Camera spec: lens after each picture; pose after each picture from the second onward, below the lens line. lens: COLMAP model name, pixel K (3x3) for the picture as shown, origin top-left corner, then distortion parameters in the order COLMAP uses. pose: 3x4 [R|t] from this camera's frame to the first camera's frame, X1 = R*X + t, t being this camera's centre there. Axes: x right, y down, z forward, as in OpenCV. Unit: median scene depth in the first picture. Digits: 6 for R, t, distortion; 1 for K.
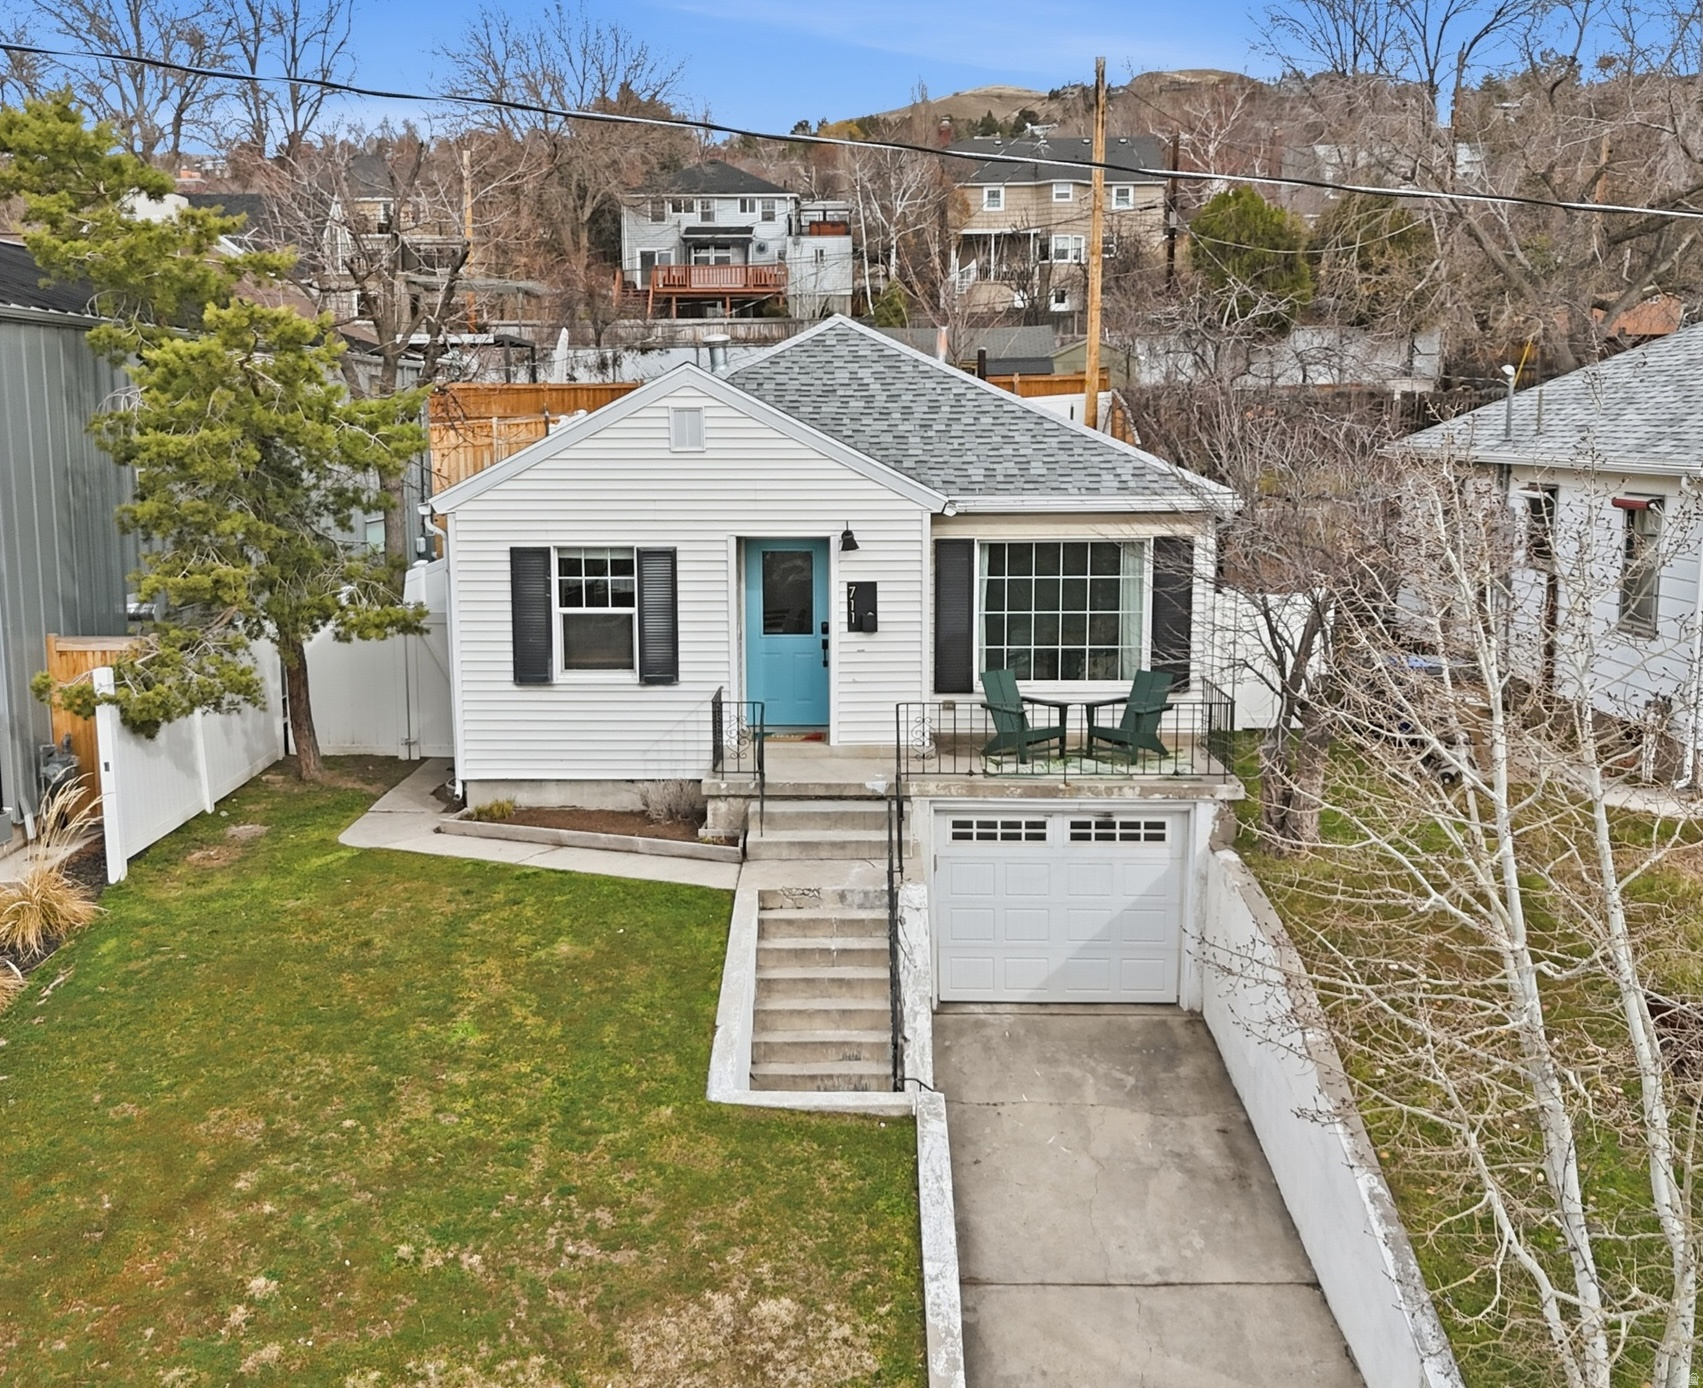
lens RADIAL K [[1863.9, 0, 807.6], [0, 1863.9, 692.0], [0, 0, 1]] dist [0.073692, 0.000000]
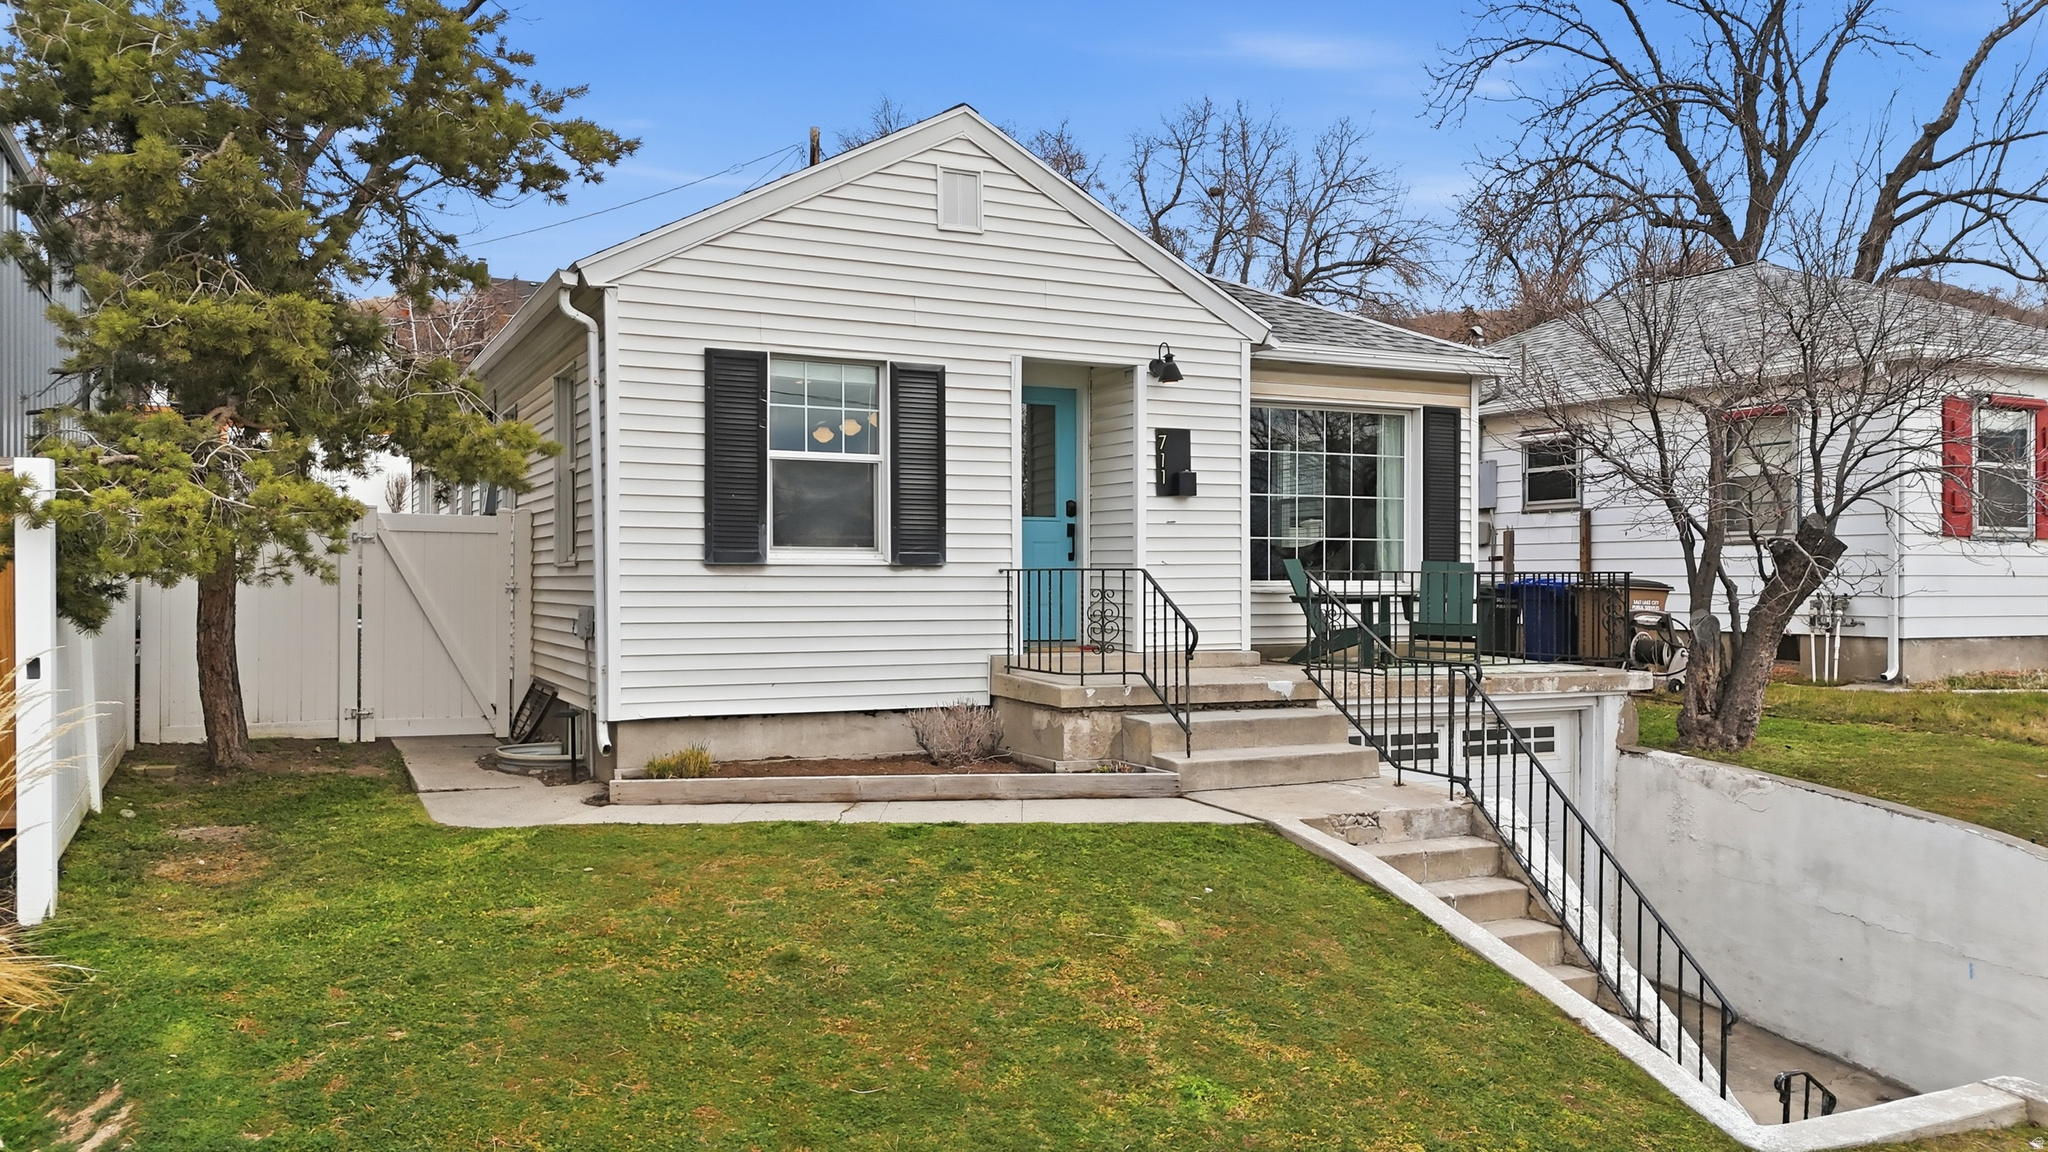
lens RADIAL K [[1518.2, 0, 1025.1], [0, 1518.2, 577.4], [0, 0, 1]] dist [0.046804, -0.020689]
pose [[0.884093, 0.007749, 0.467247, -0.309323], [0.060732, 0.989477, -0.131324, 0.076392], [-0.463348, 0.144479, 0.874319, 0.508447]]
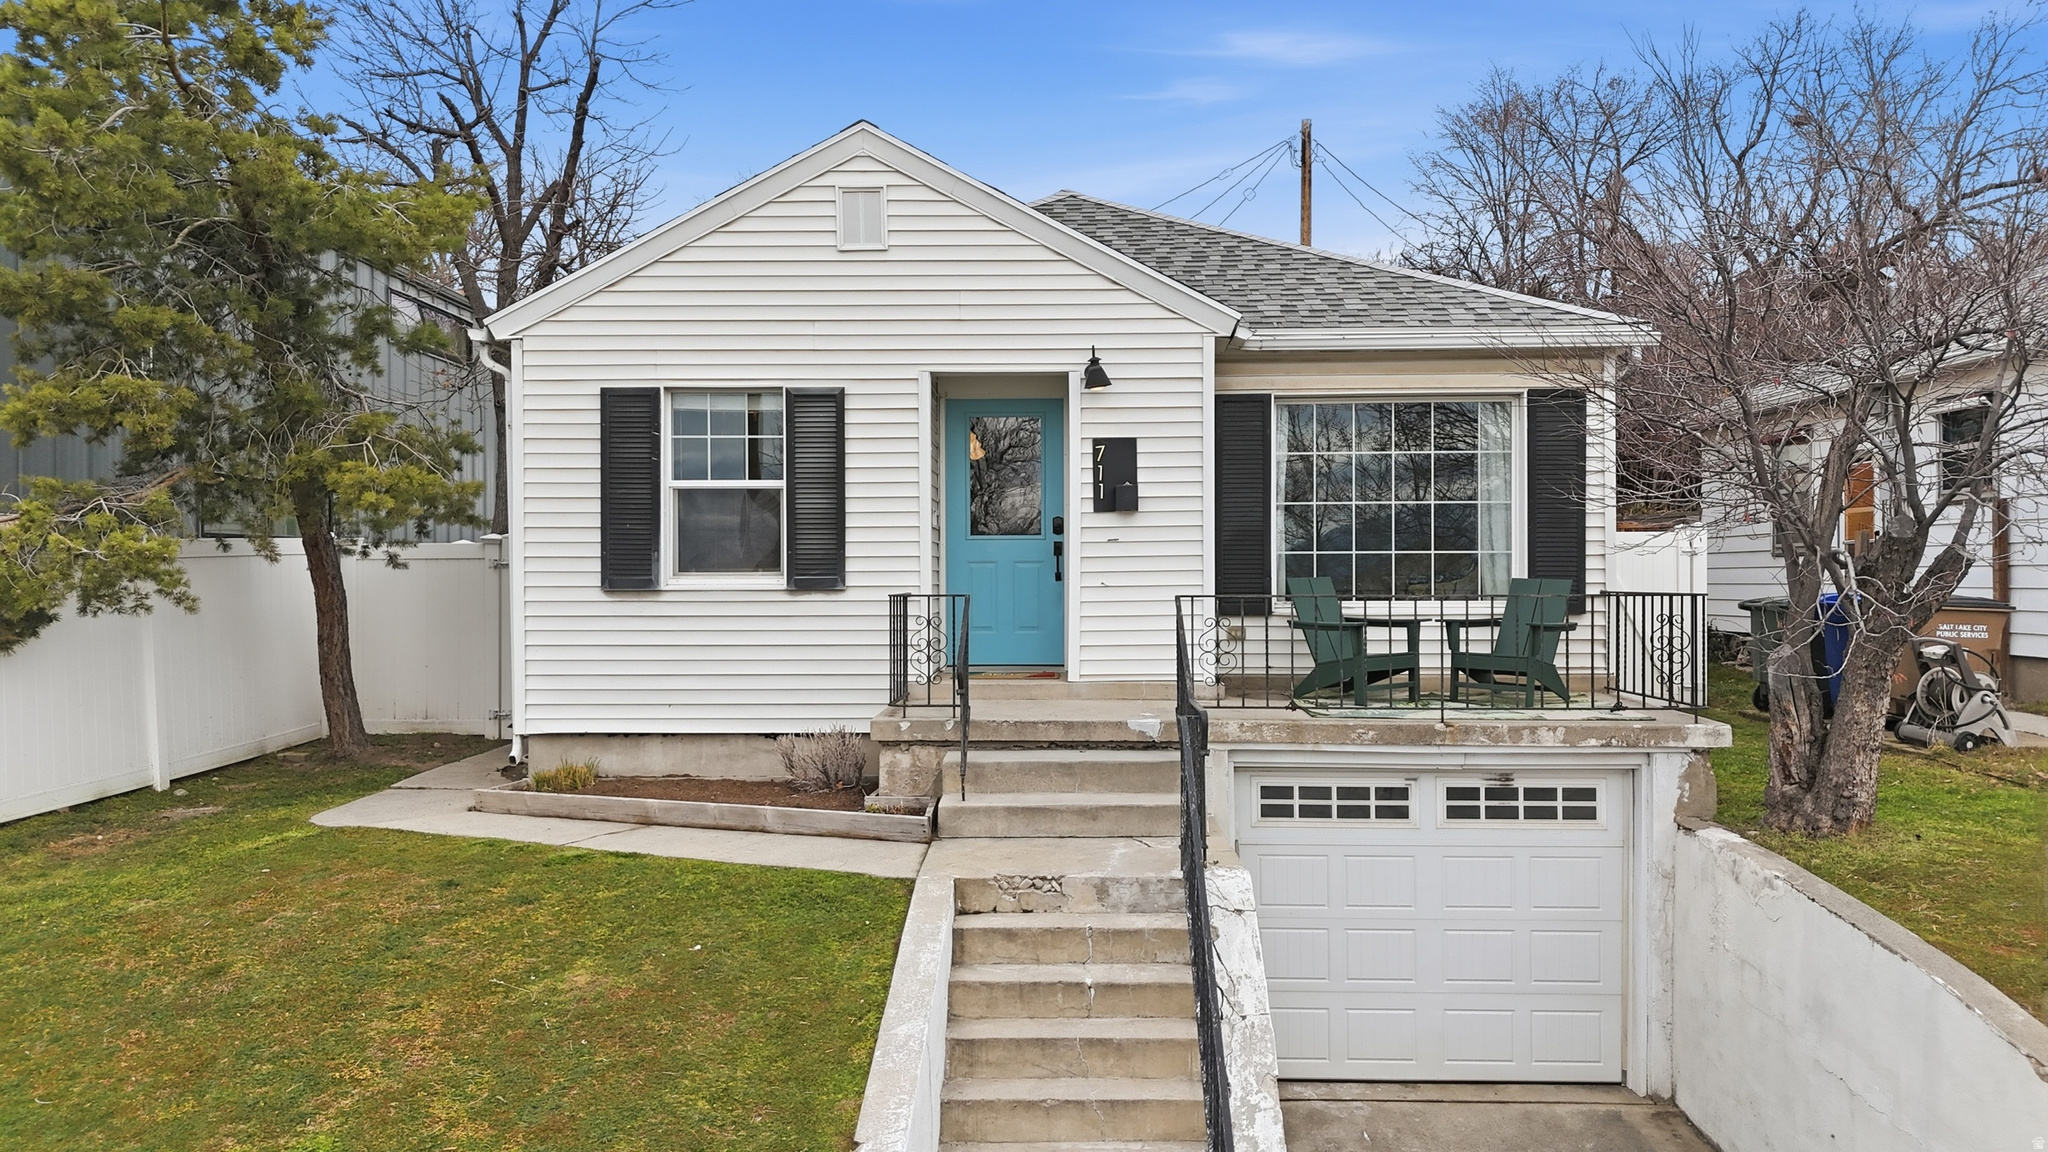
lens RADIAL K [[1518.2, 0, 1021.9], [0, 1518.2, 574.9], [0, 0, 1]] dist [0.046804, -0.020689]
pose [[0.999987, 0.002658, 0.004291, -0.007111], [-0.002005, 0.989341, -0.145603, 0.071888], [-0.004632, 0.145593, 0.989334, 0.461204]]
